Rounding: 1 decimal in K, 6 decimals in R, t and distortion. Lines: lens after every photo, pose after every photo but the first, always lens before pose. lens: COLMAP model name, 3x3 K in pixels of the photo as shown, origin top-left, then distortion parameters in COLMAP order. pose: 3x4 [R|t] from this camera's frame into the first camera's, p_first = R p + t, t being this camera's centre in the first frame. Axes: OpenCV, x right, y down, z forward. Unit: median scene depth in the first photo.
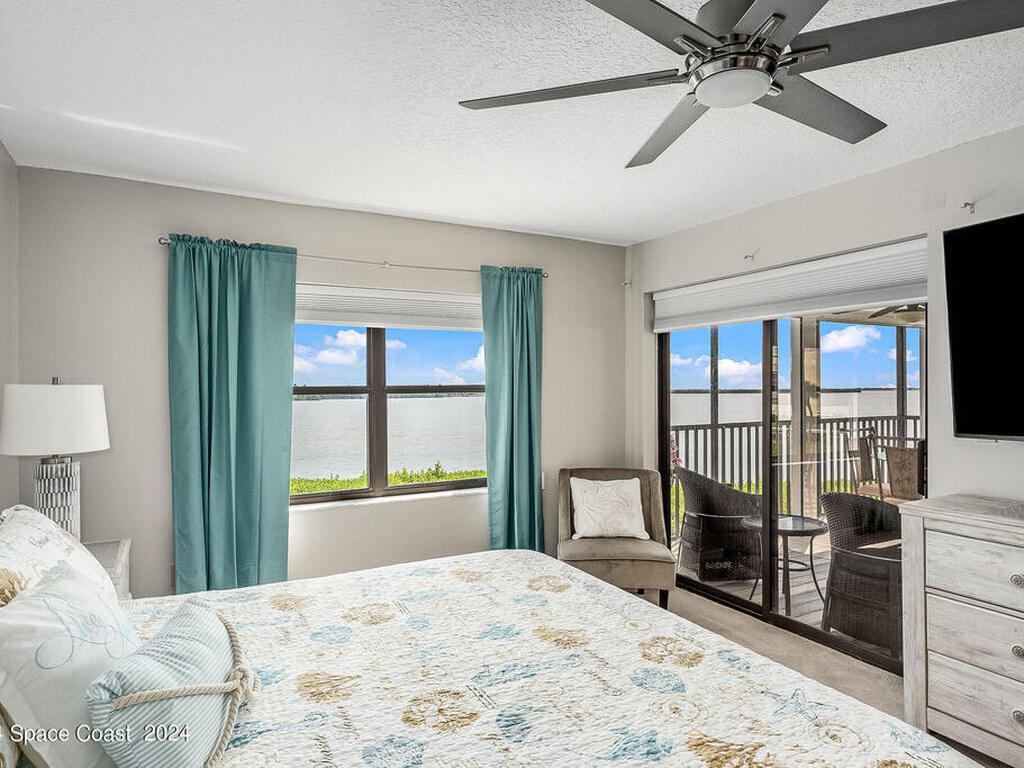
lens RADIAL K [[613.9, 0, 512.0], [0, 613.9, 384.0], [0, 0, 1]] dist [-0.006333, -0.001538]
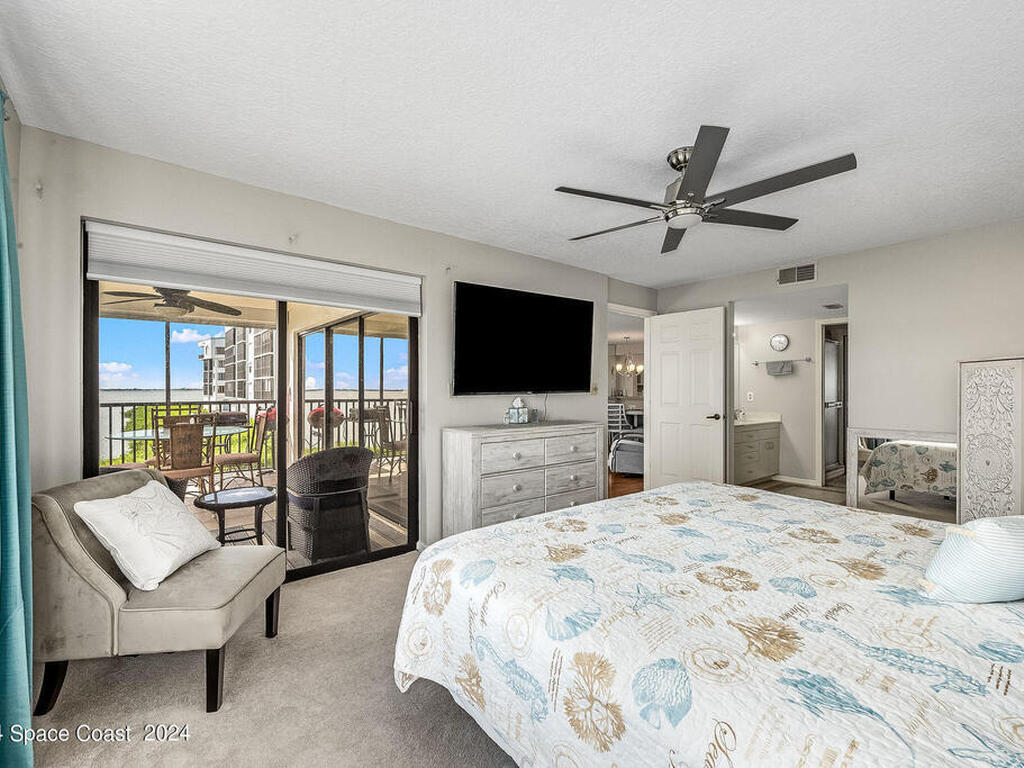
lens RADIAL K [[454.1, 0, 512.0], [0, 454.1, 384.0], [0, 0, 1]] dist [-0.000791, -0.000121]
pose [[-0.187080, 0.012047, 0.982271, -0.804249], [-0.003396, 0.999911, -0.012910, 0.089209], [-0.982339, -0.005751, -0.187022, 1.378036]]
